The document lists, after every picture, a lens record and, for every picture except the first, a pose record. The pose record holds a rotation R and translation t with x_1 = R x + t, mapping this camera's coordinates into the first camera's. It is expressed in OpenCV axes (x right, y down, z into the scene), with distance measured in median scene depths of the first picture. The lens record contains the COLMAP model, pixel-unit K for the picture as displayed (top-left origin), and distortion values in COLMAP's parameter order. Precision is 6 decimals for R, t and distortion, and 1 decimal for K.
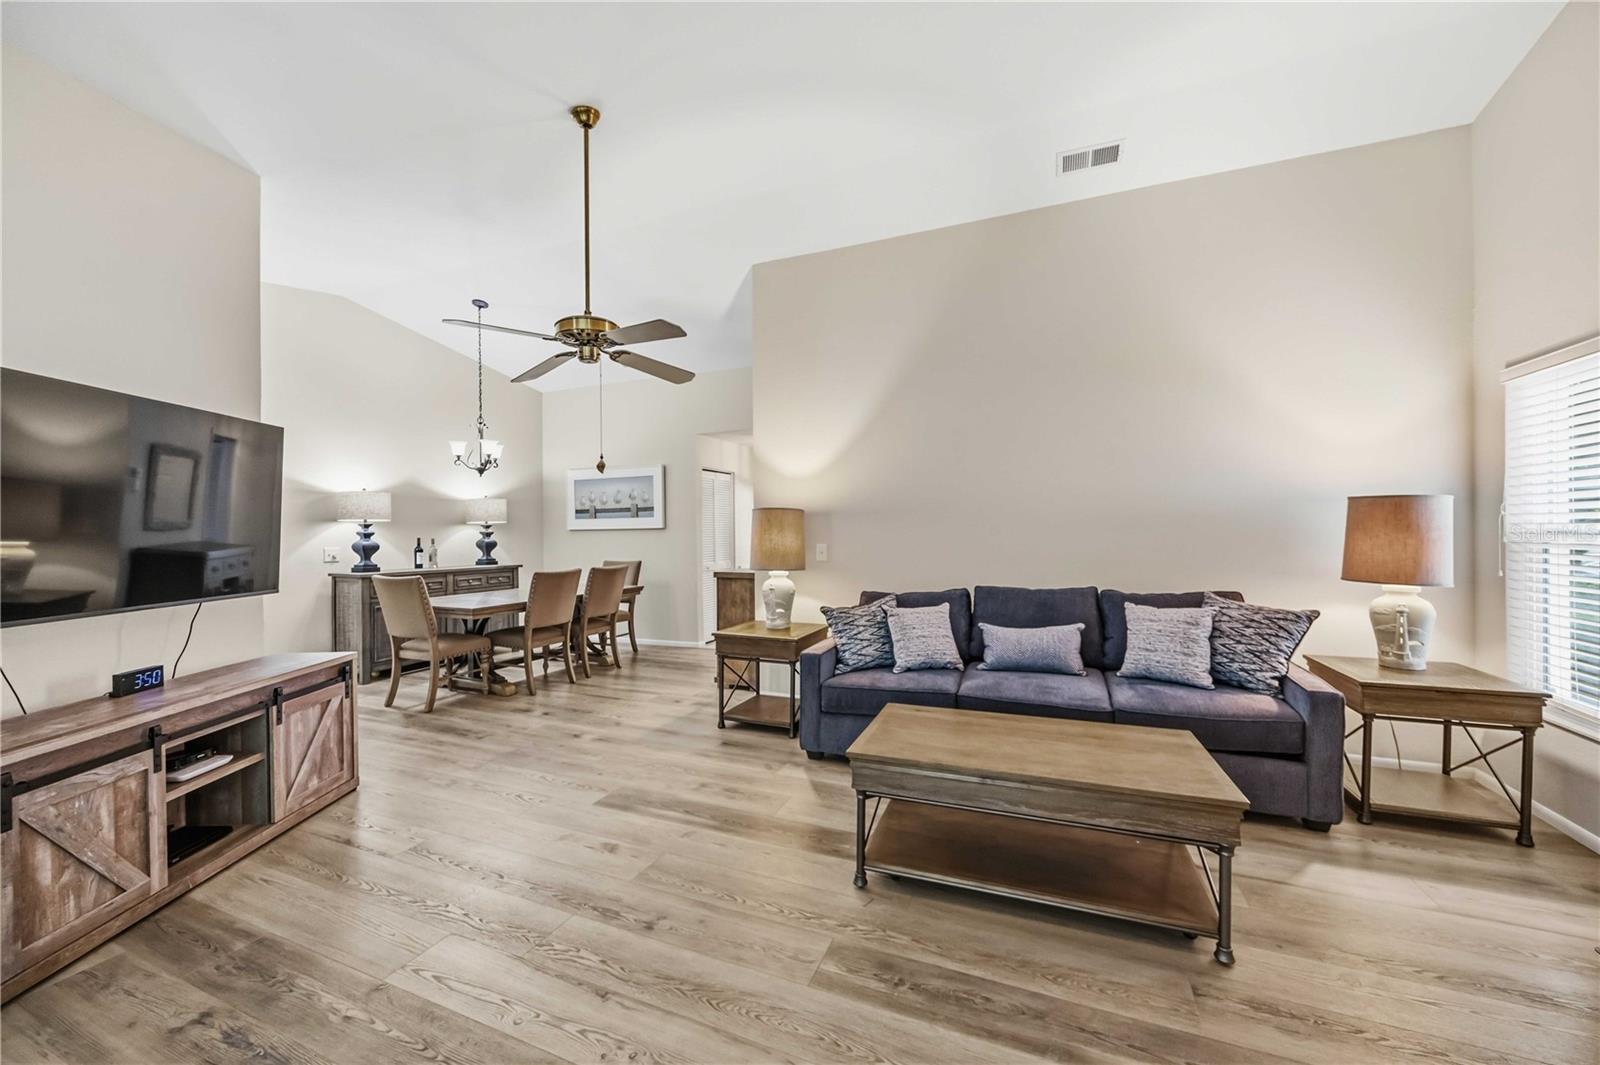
lens RADIAL K [[603.4, 0, 797.3], [0, 603.4, 535.3], [0, 0, 1]] dist [-0.001476, -0.000137]
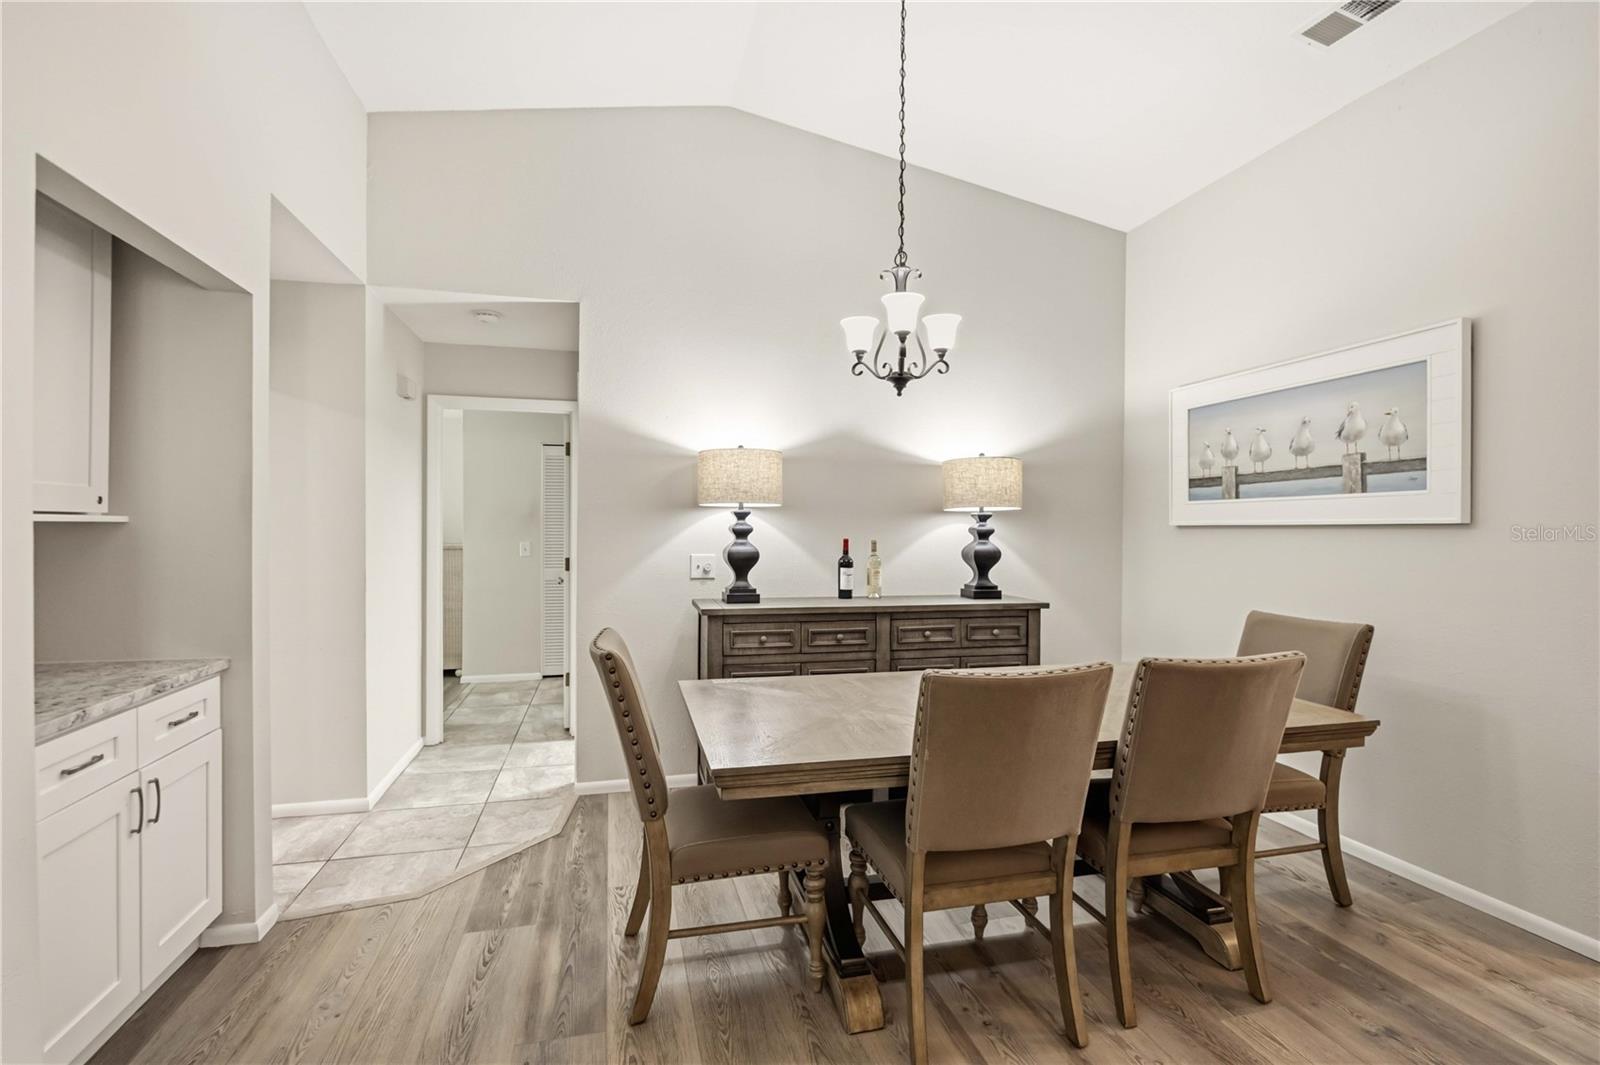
lens RADIAL K [[743.7, 0, 796.1], [0, 743.7, 535.1], [0, 0, 1]] dist [-0.006032, -0.000226]
pose [[0.599510, 0.020335, -0.800109, -0.175258], [-0.015270, 0.999786, 0.013968, -0.008987], [0.800222, 0.003843, 0.599692, 0.706066]]
